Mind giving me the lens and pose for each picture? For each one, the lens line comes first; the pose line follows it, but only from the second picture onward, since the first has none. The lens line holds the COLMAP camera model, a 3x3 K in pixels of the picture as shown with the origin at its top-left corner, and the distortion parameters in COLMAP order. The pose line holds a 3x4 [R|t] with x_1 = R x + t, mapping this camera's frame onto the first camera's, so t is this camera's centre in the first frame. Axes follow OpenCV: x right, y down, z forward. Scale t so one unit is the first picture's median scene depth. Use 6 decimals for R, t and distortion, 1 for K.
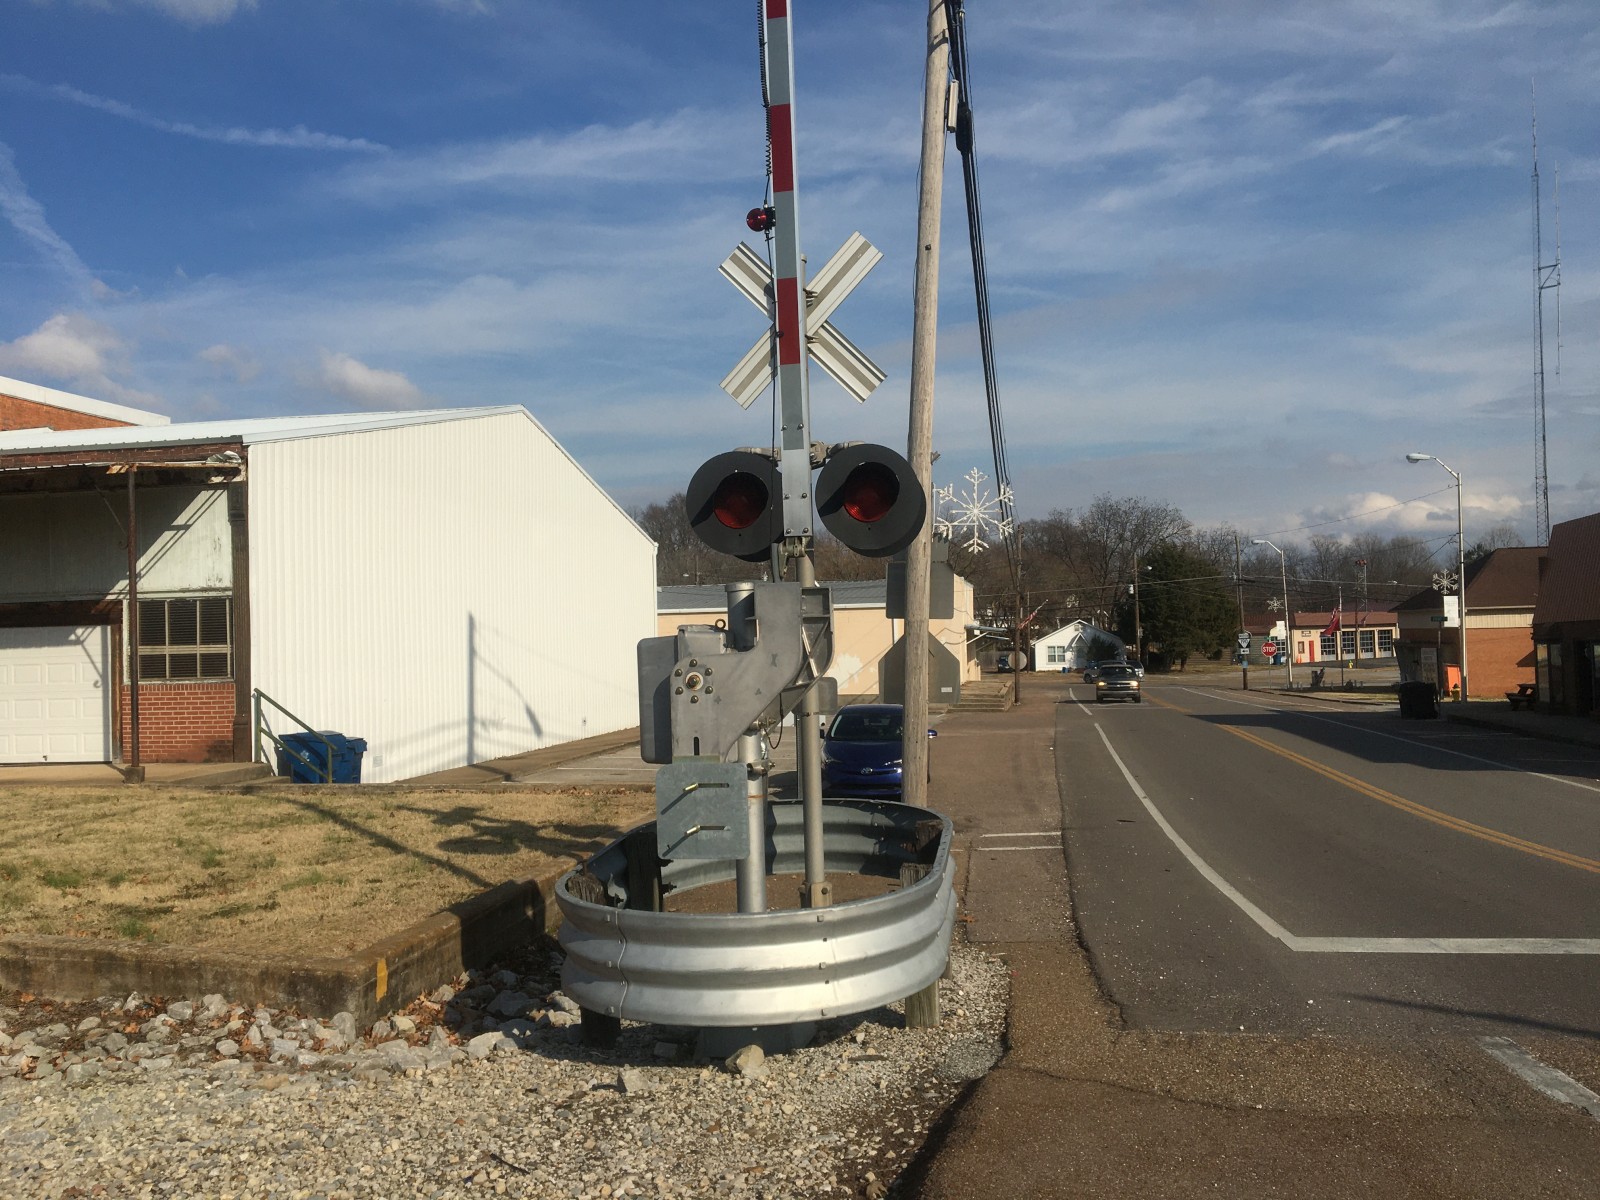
lens RADIAL K [[1426.8, 0, 800.0], [0, 1426.8, 600.0], [0, 0, 1]] dist [0.023065, -0.004793]
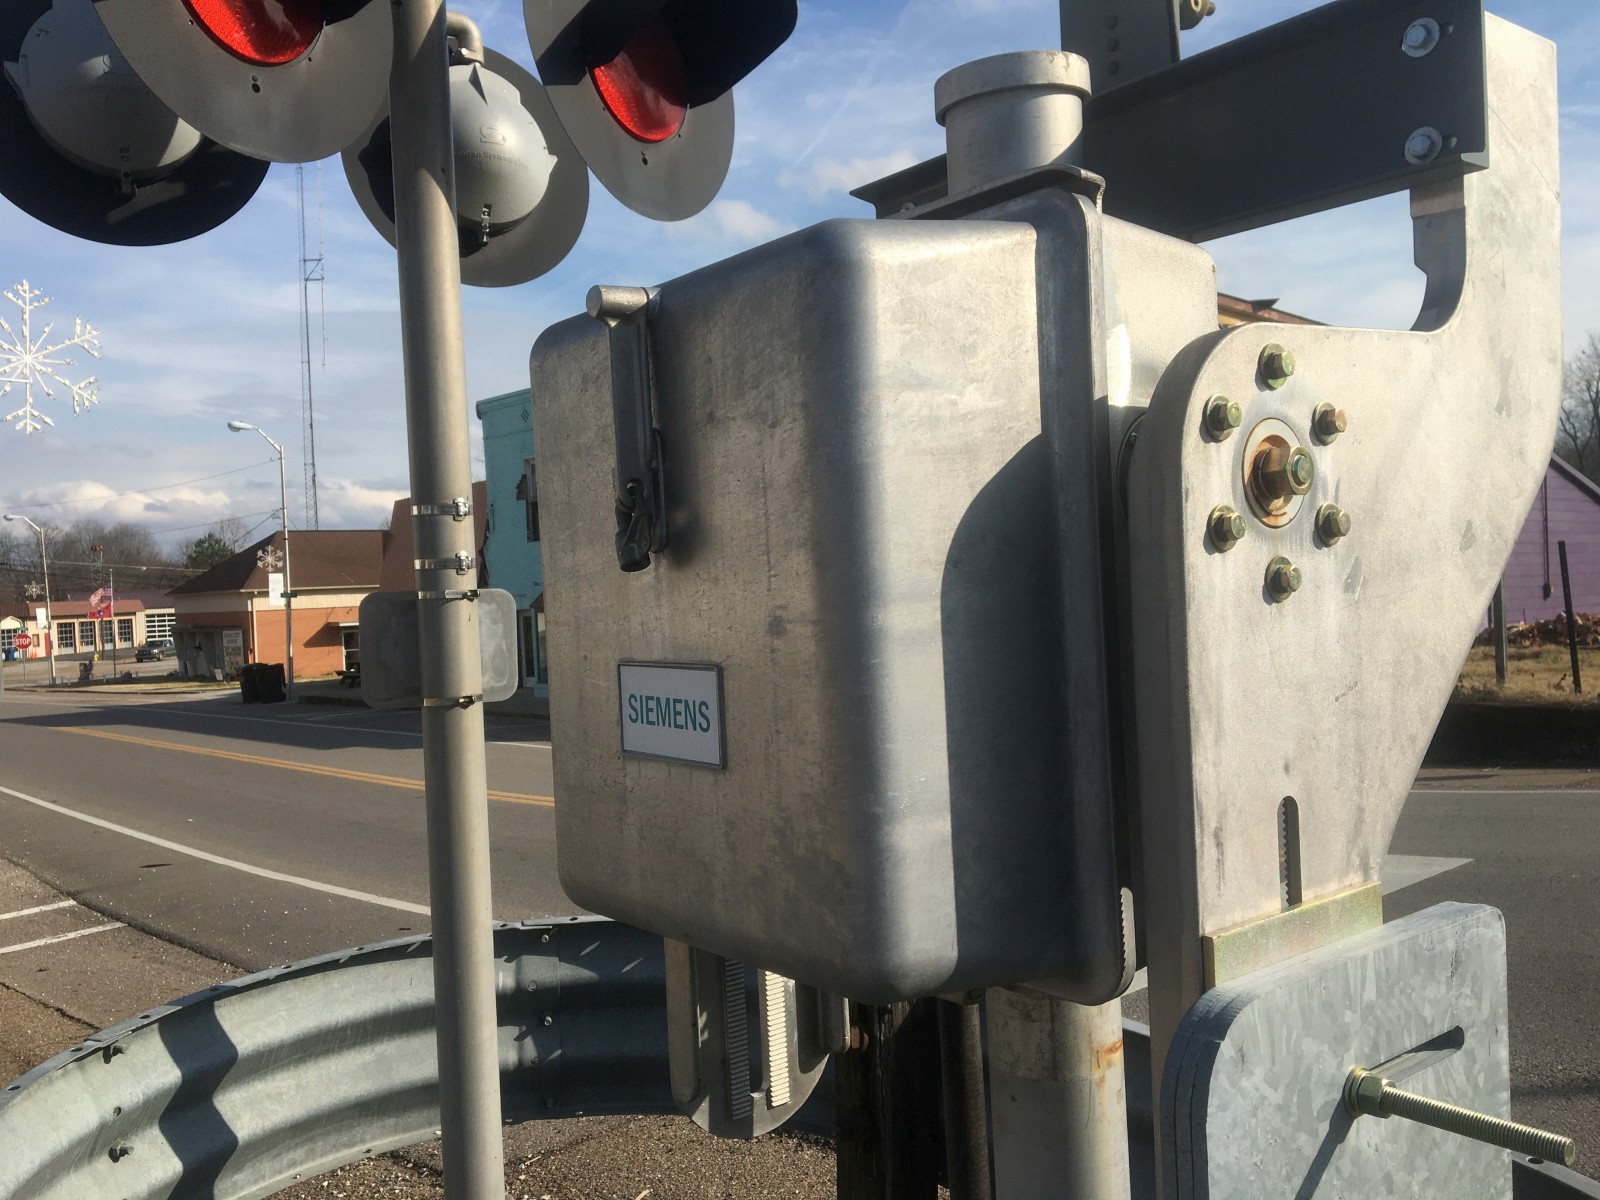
lens RADIAL K [[1359.2, 0, 770.0], [0, 1359.2, 598.1], [0, 0, 1]] dist [0.076657, -0.103346]
pose [[0.639469, -0.012095, 0.768721, -0.029268], [0.011647, 0.999914, 0.006044, 0.008659], [-0.768728, 0.005089, 0.639555, 0.115935]]
